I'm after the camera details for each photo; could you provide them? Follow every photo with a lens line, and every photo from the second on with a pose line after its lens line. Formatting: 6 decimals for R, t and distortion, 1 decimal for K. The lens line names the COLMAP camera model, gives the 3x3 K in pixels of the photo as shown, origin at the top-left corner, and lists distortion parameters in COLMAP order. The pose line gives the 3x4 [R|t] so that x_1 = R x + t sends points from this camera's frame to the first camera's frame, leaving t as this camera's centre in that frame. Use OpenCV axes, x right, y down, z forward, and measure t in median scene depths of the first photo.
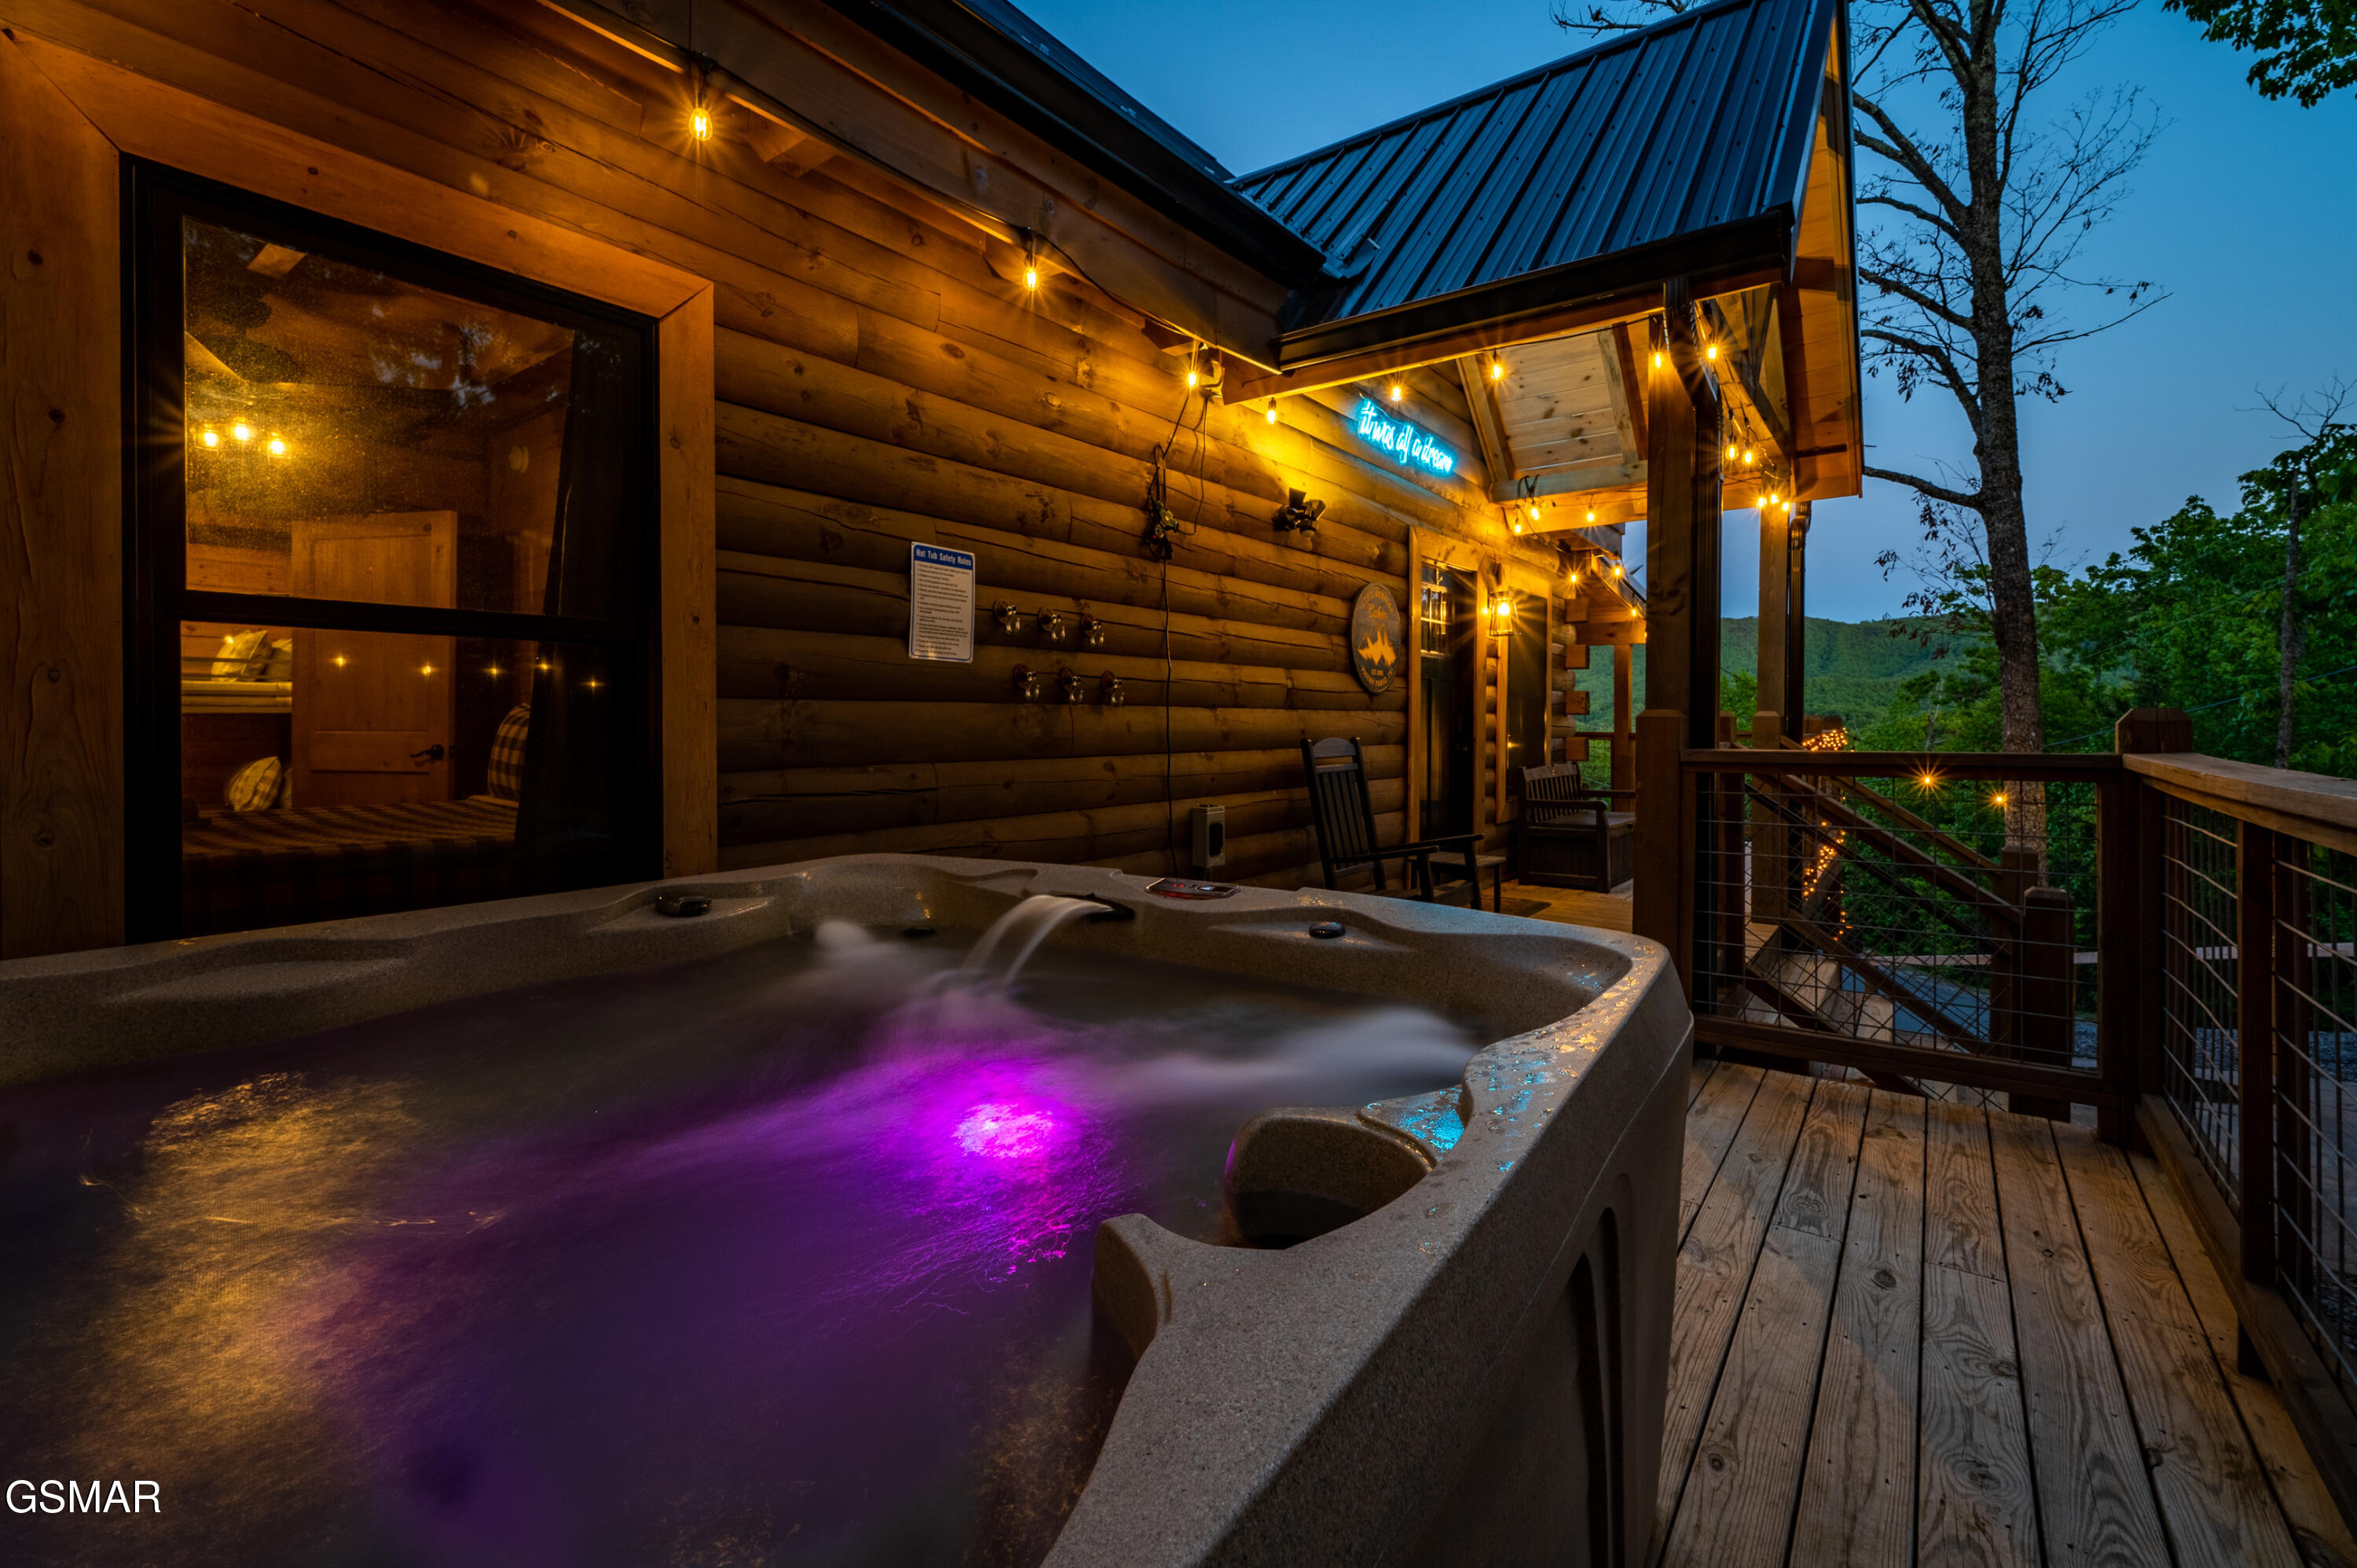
lens RADIAL K [[1032.5, 0, 1152.7], [0, 1032.5, 738.4], [0, 0, 1]] dist [-0.001784, 0.001337]
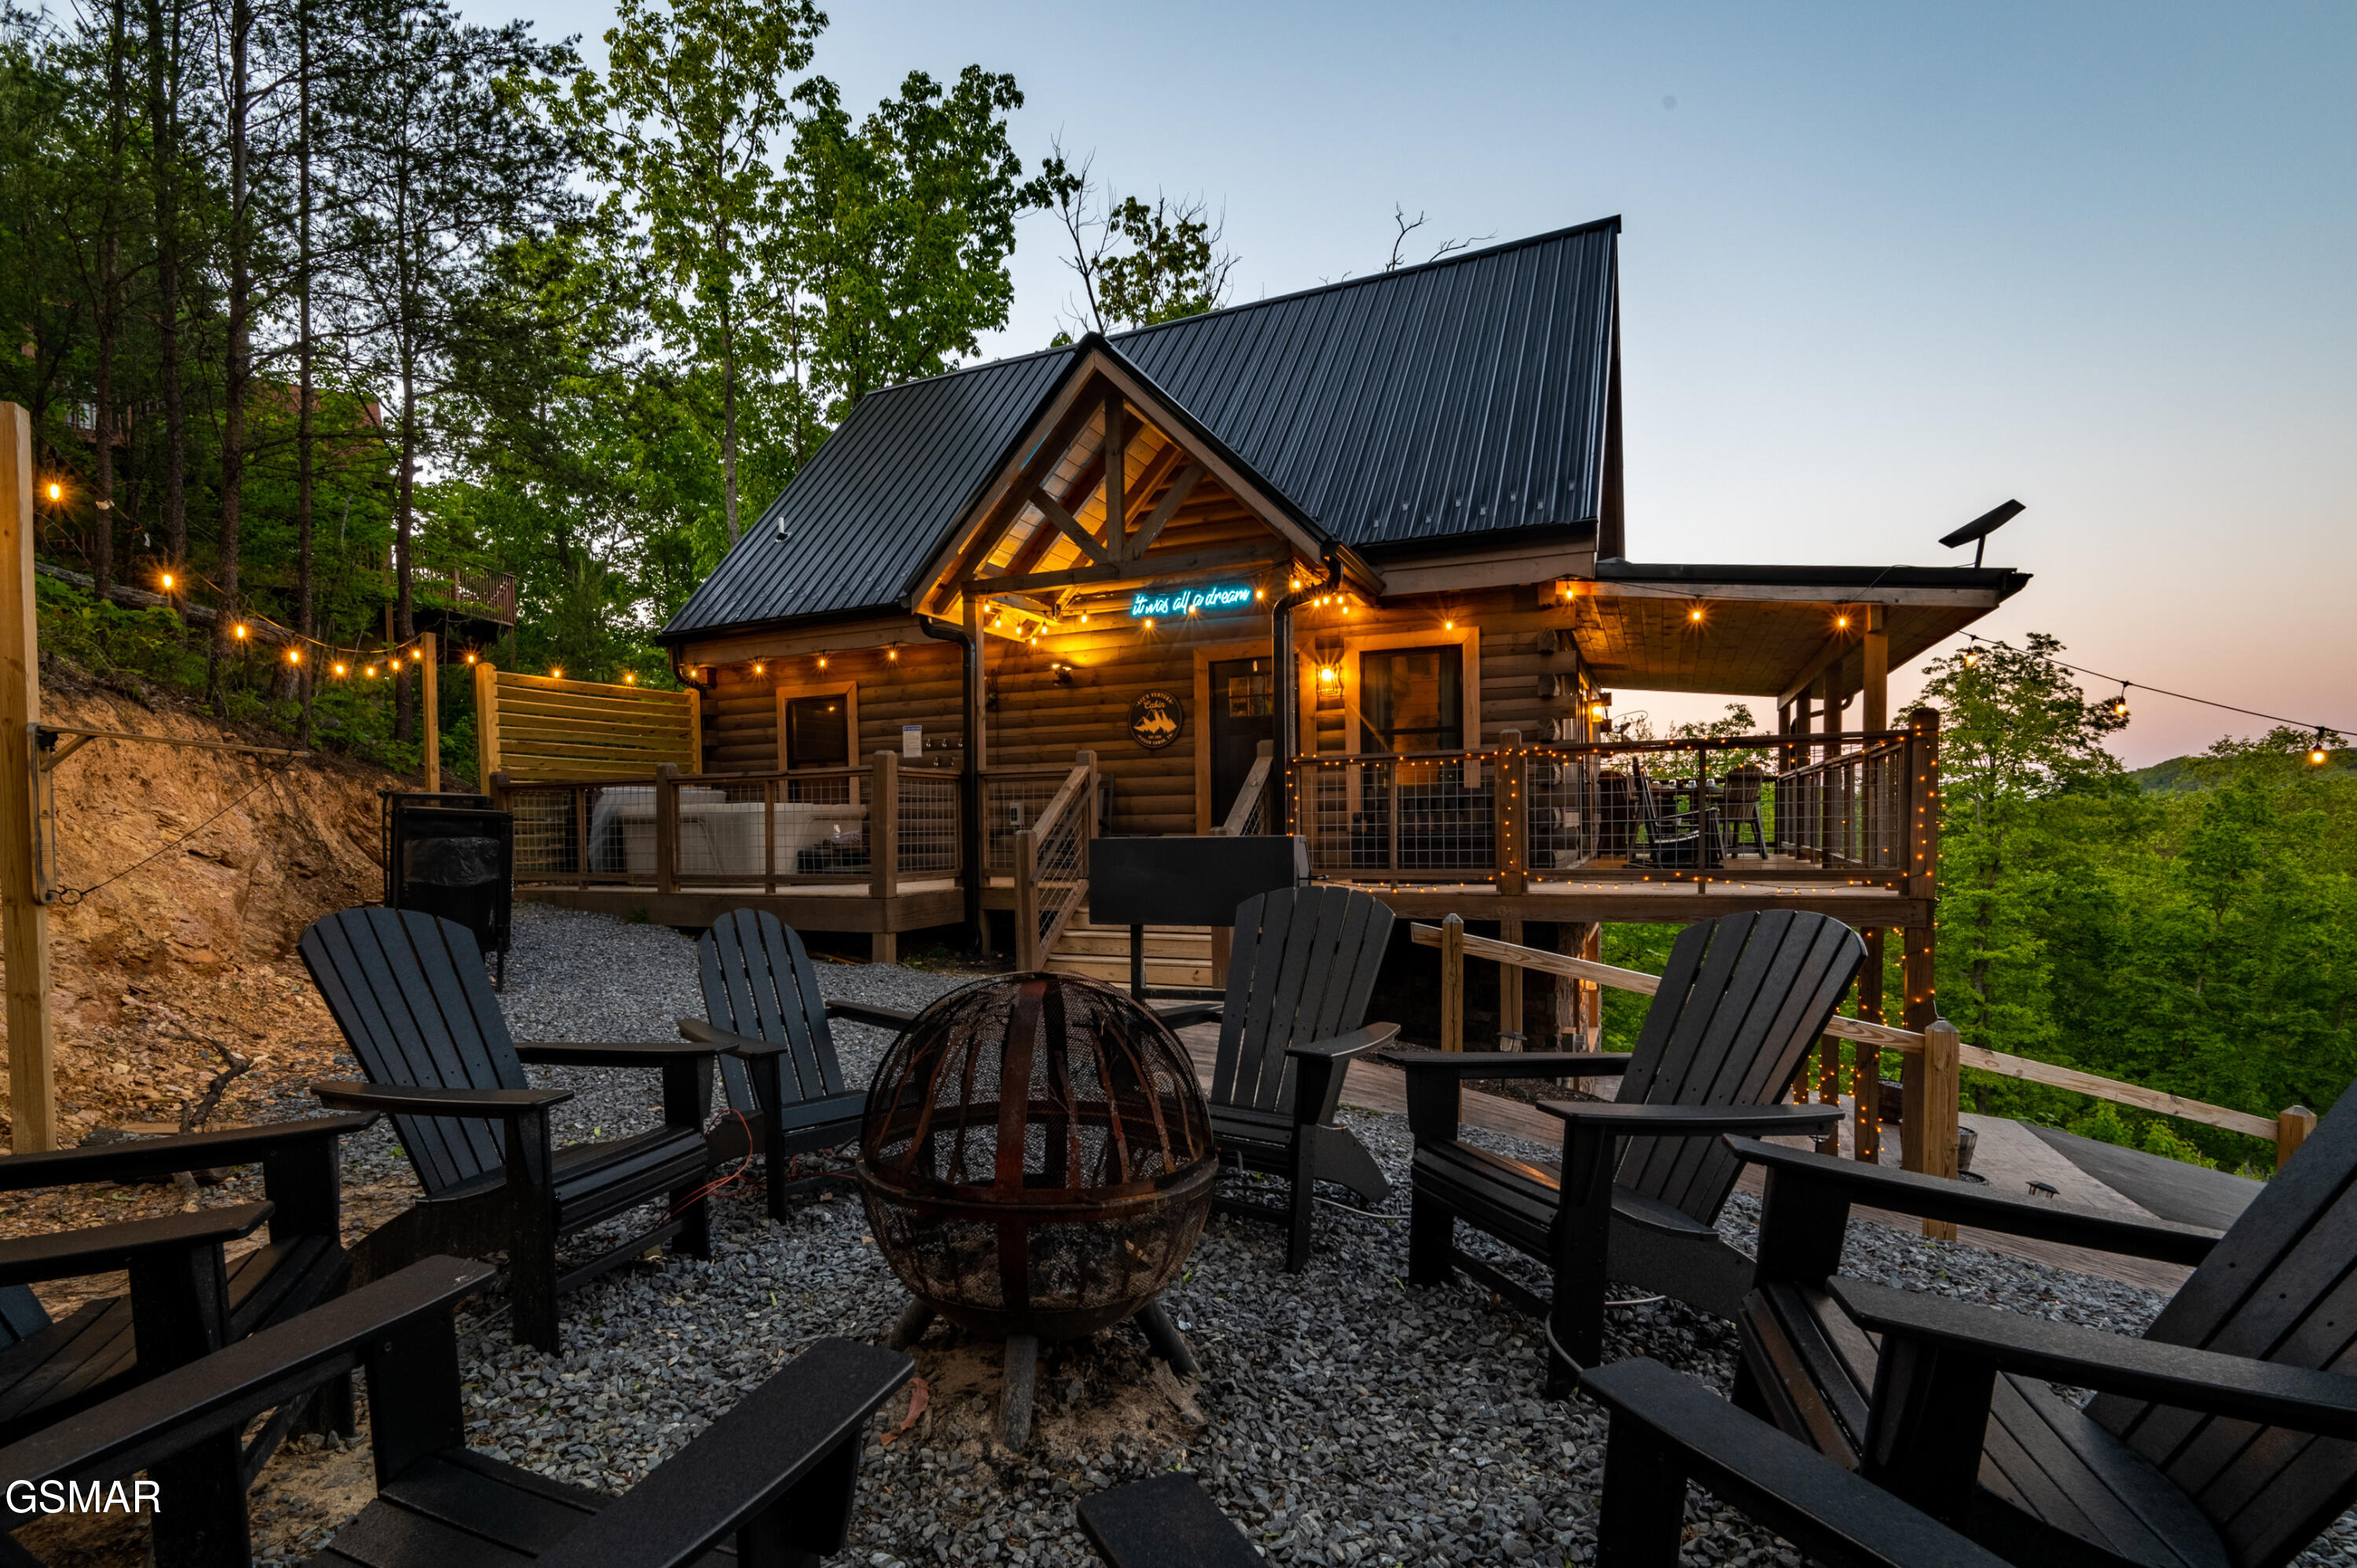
lens RADIAL K [[1128.6, 0, 1078.0], [0, 1128.6, 874.0], [0, 0, 1]] dist [0.001367, -0.000986]
pose [[0.176594, 0.036134, -0.983620, 2.439139], [-0.002973, 0.999341, 0.036178, 0.121674], [0.984279, -0.003465, 0.176585, 0.560465]]
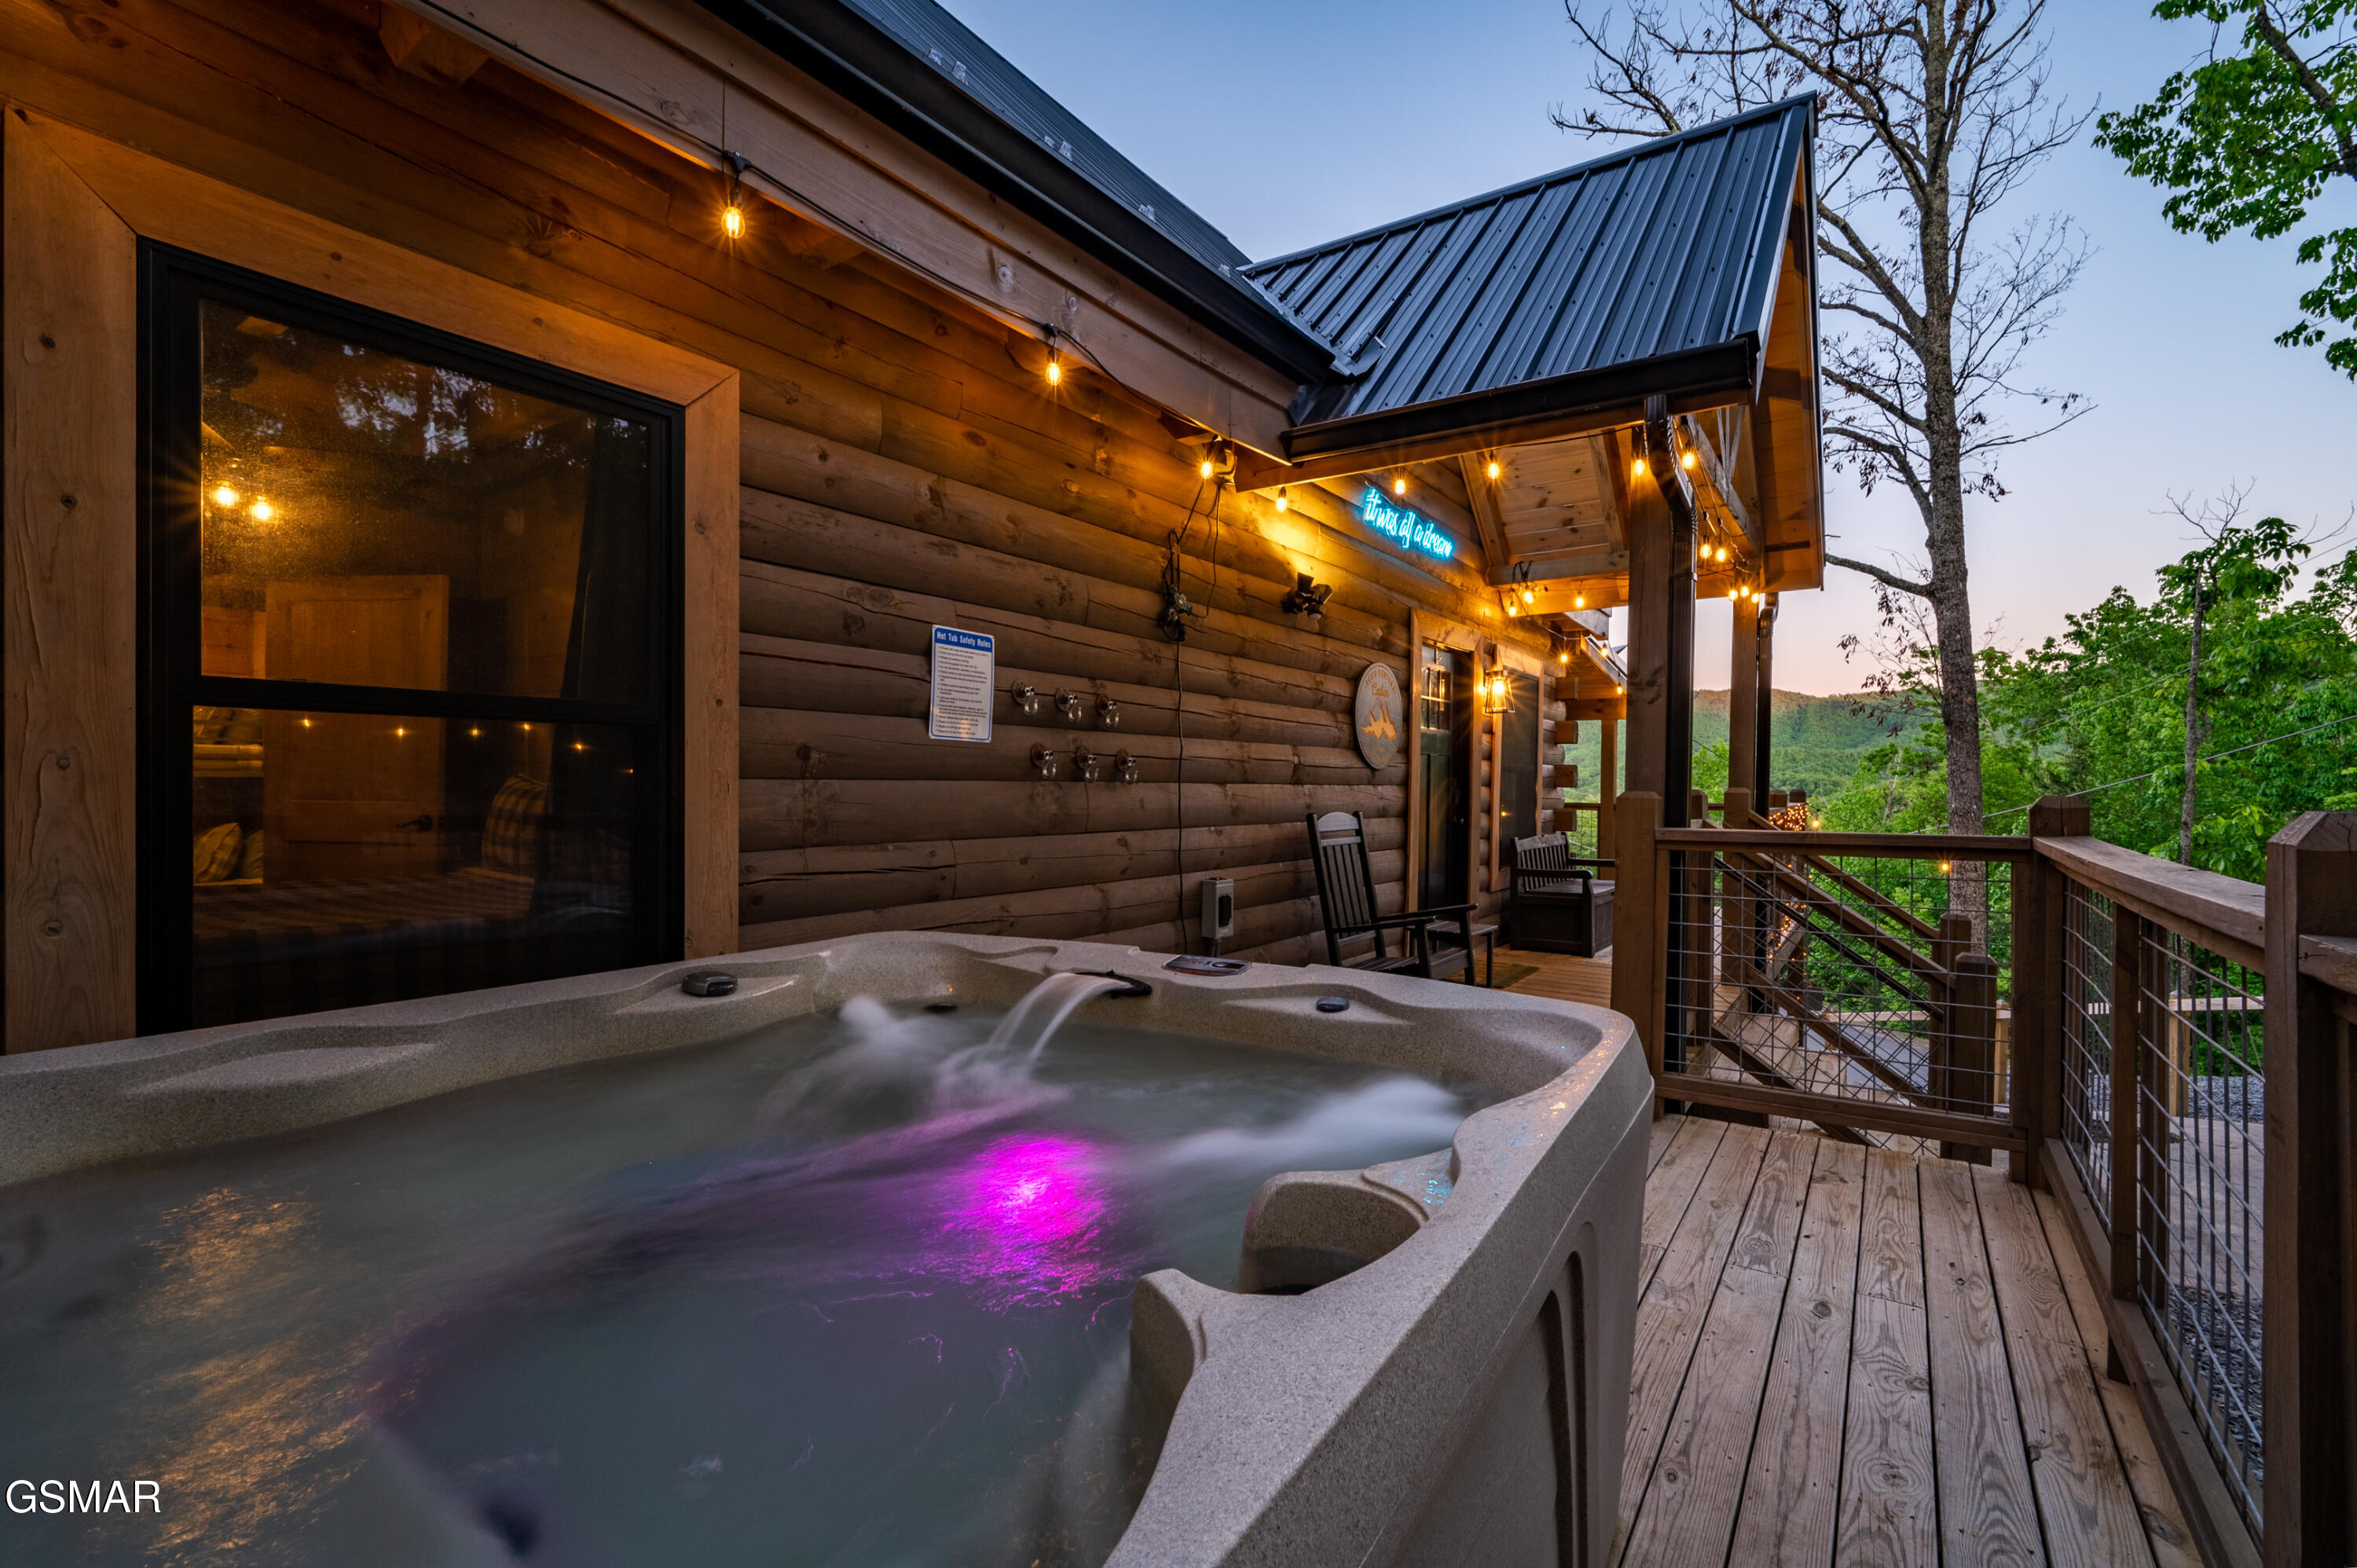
lens RADIAL K [[1032.5, 0, 1247.6], [0, 1032.5, 806.0], [0, 0, 1]] dist [-0.001784, 0.001337]
pose [[0.996034, 0.007861, 0.088621, -0.007604], [-0.008382, 0.999950, 0.005506, -0.012098], [-0.088574, -0.006227, 0.996050, -0.029206]]
